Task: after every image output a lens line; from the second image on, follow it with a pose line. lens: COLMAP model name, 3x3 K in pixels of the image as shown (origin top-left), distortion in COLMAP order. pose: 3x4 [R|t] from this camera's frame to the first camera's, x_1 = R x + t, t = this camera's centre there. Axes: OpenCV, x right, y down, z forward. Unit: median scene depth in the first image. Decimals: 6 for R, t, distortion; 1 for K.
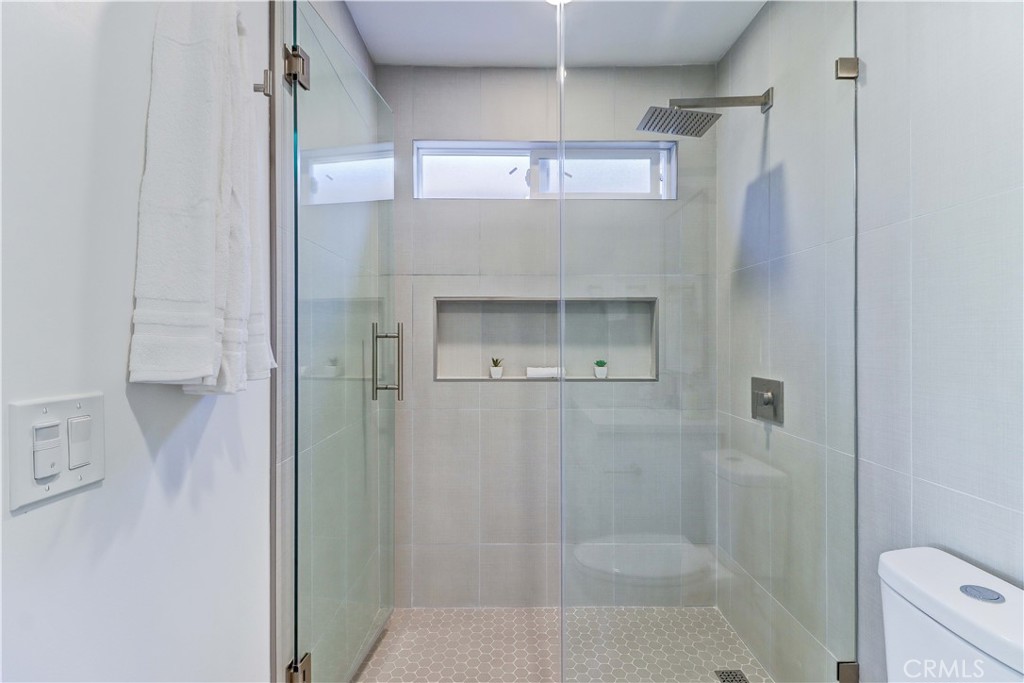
lens RADIAL K [[475.5, 0, 514.2], [0, 475.5, 340.2], [0, 0, 1]] dist [0.017707, -0.012986]
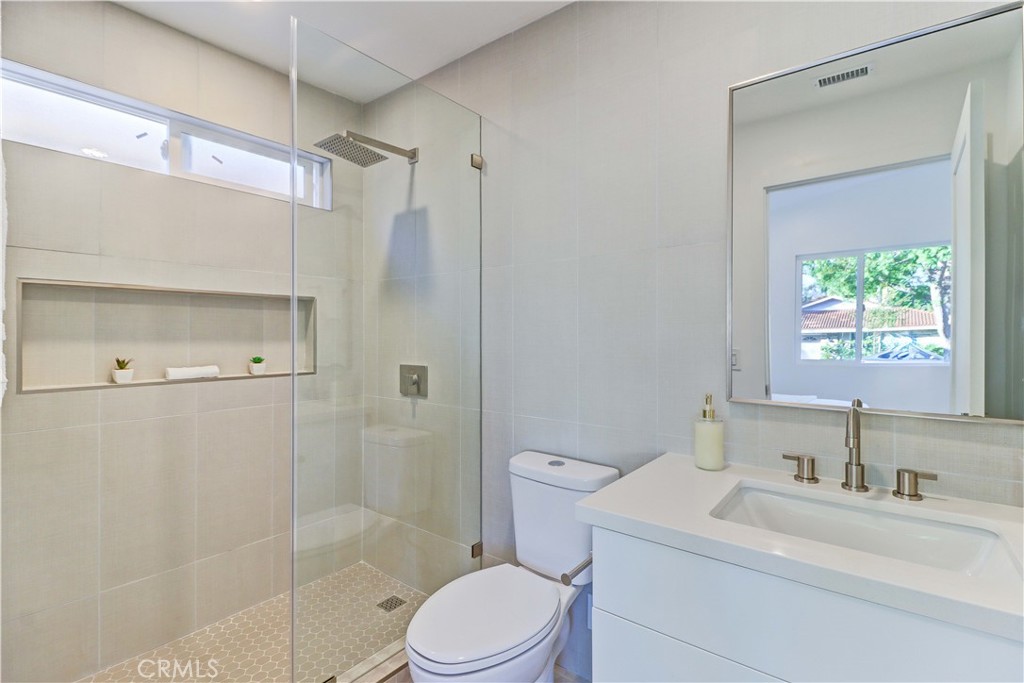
lens RADIAL K [[473.0, 0, 518.6], [0, 473.0, 334.5], [0, 0, 1]] dist [0.019980, -0.012327]
pose [[0.631602, -0.000918, 0.775292, -0.248750], [0.003111, 0.999994, -0.001351, -0.001094], [-0.775287, 0.003266, 0.631601, -0.048301]]
